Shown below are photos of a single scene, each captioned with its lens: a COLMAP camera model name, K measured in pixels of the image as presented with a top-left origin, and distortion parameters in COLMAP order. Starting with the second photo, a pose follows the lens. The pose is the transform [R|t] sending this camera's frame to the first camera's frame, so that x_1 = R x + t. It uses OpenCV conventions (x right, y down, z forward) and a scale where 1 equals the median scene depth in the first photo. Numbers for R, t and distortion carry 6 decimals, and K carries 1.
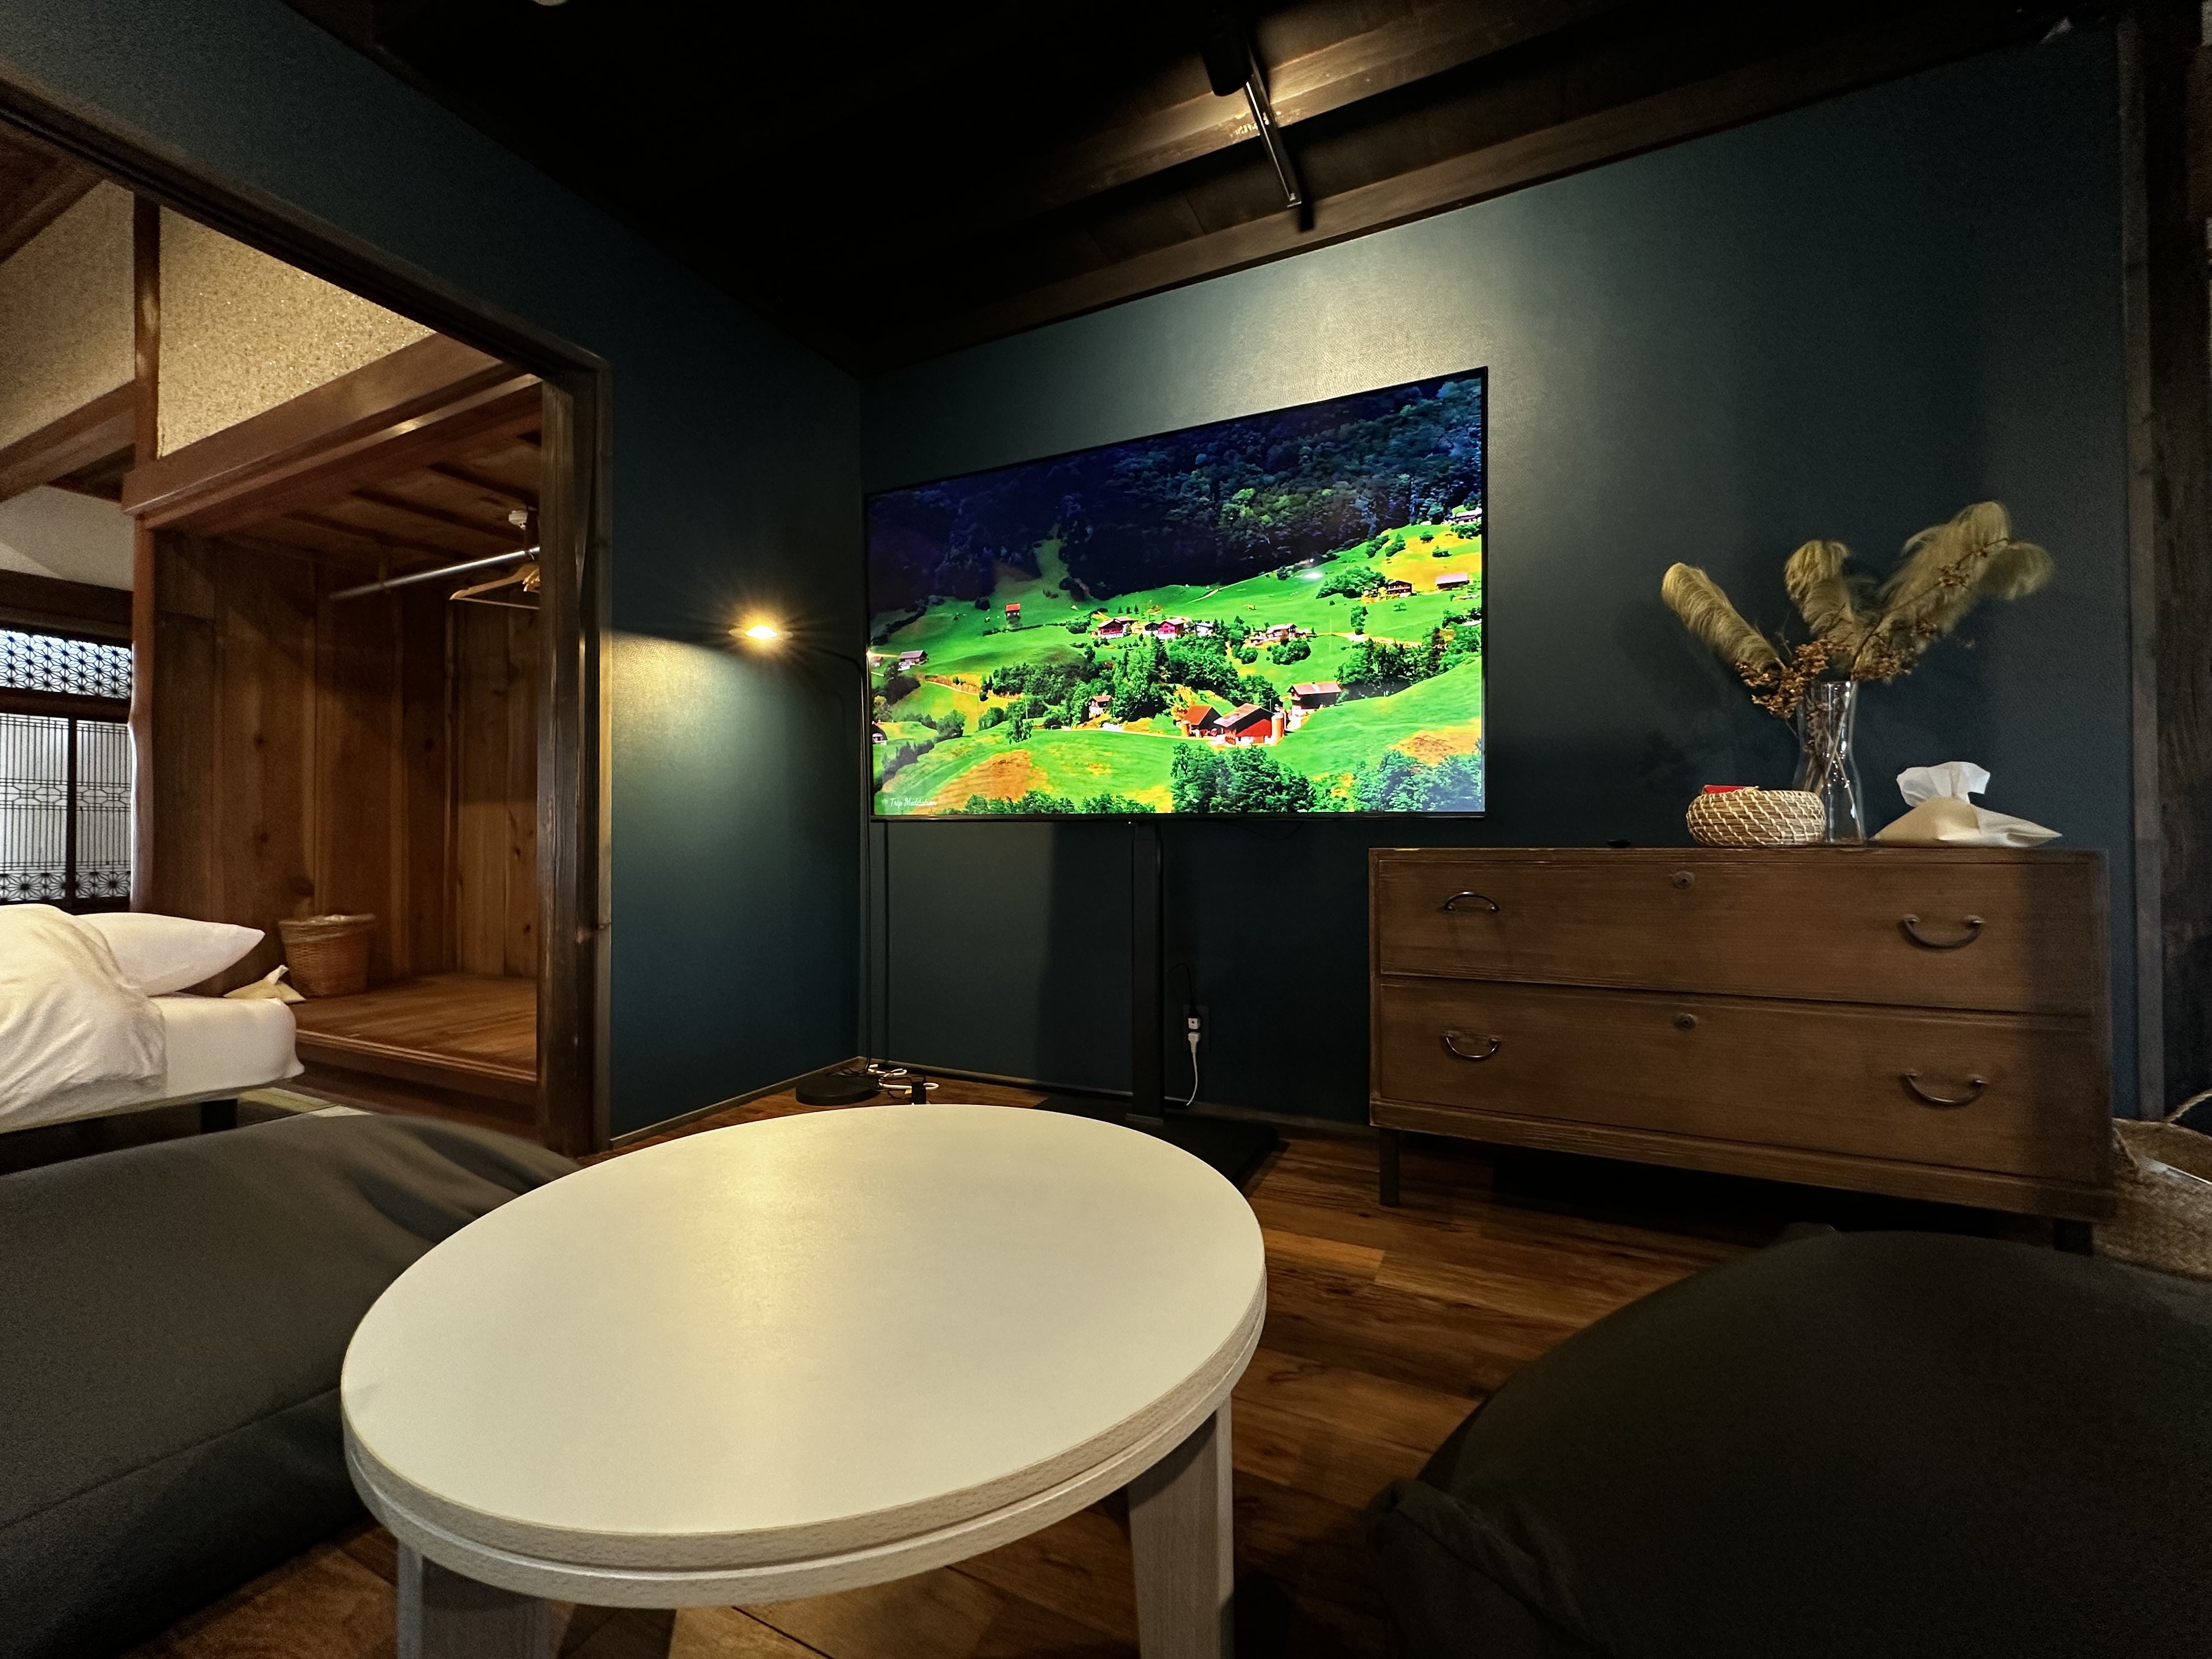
lens RADIAL K [[880.6, 0, 1104.0], [0, 880.6, 831.6], [0, 0, 1]] dist [0.001063, 0.000157]
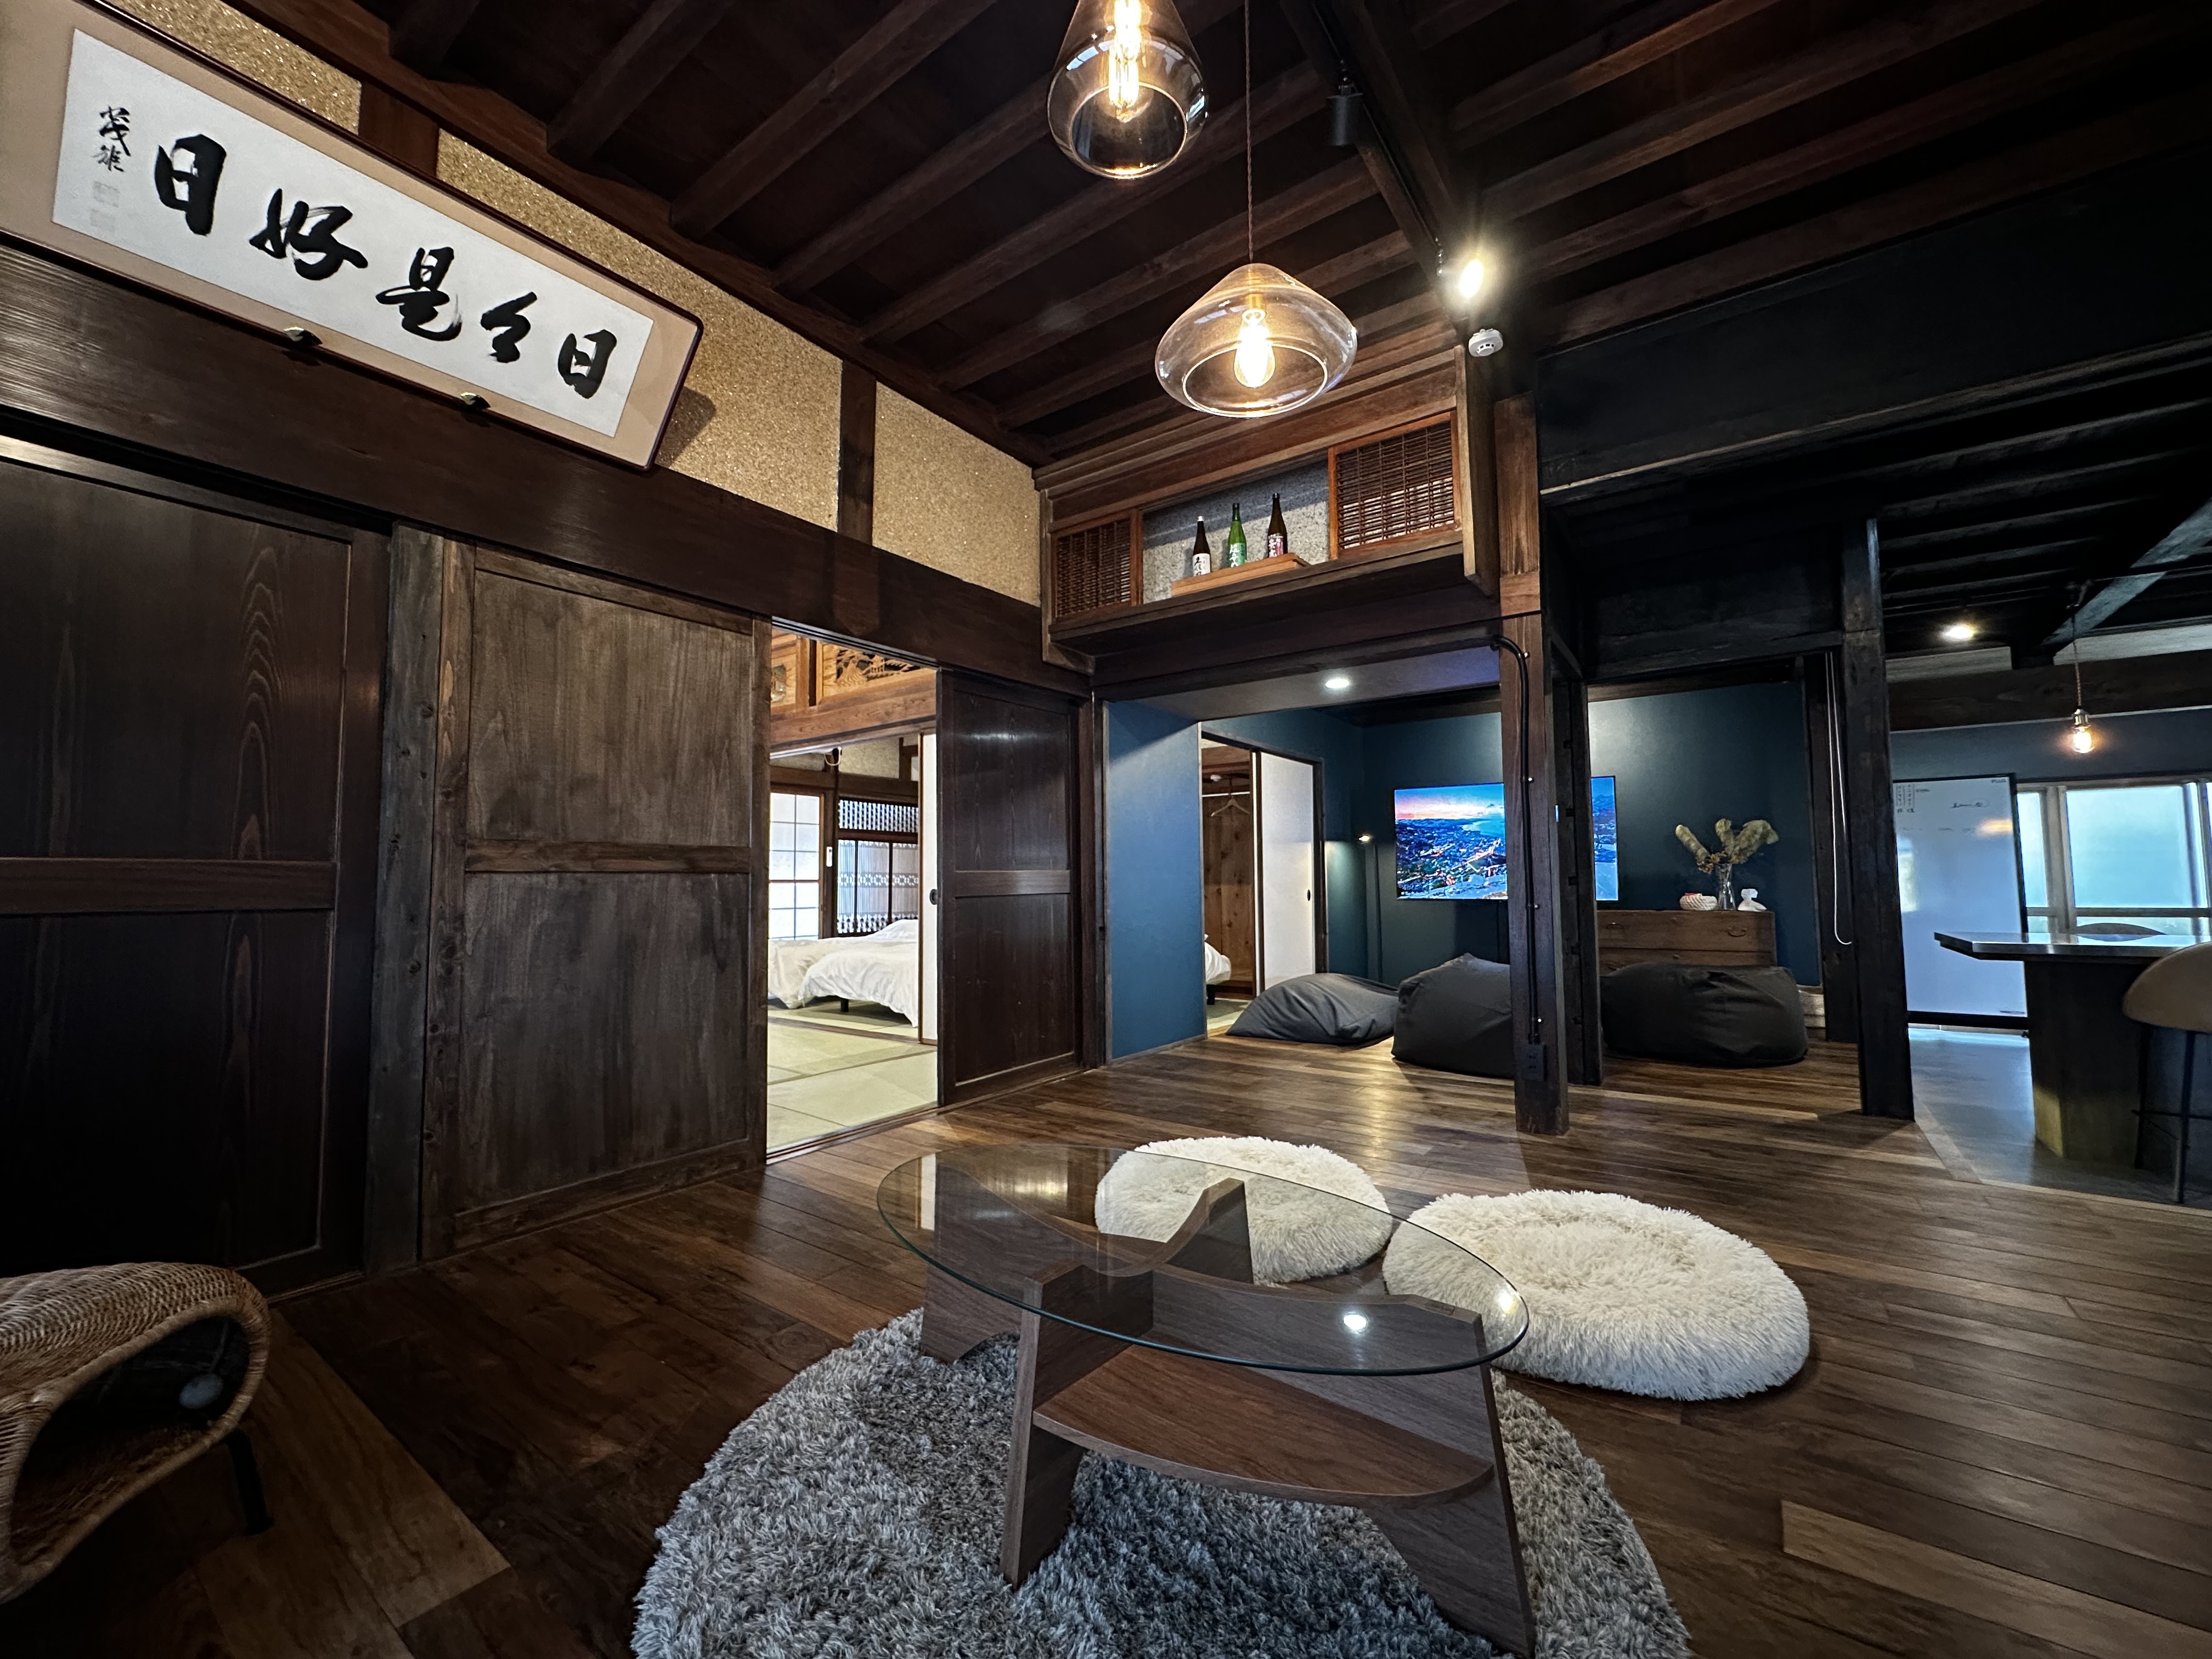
lens RADIAL K [[880.6, 0, 1110.3], [0, 880.6, 826.0], [0, 0, 1]] dist [0.001063, 0.000157]
pose [[0.985497, -0.017284, -0.168810, -1.035867], [0.007552, 0.998281, -0.058126, -0.139415], [0.169524, 0.056008, 0.983933, -3.010530]]
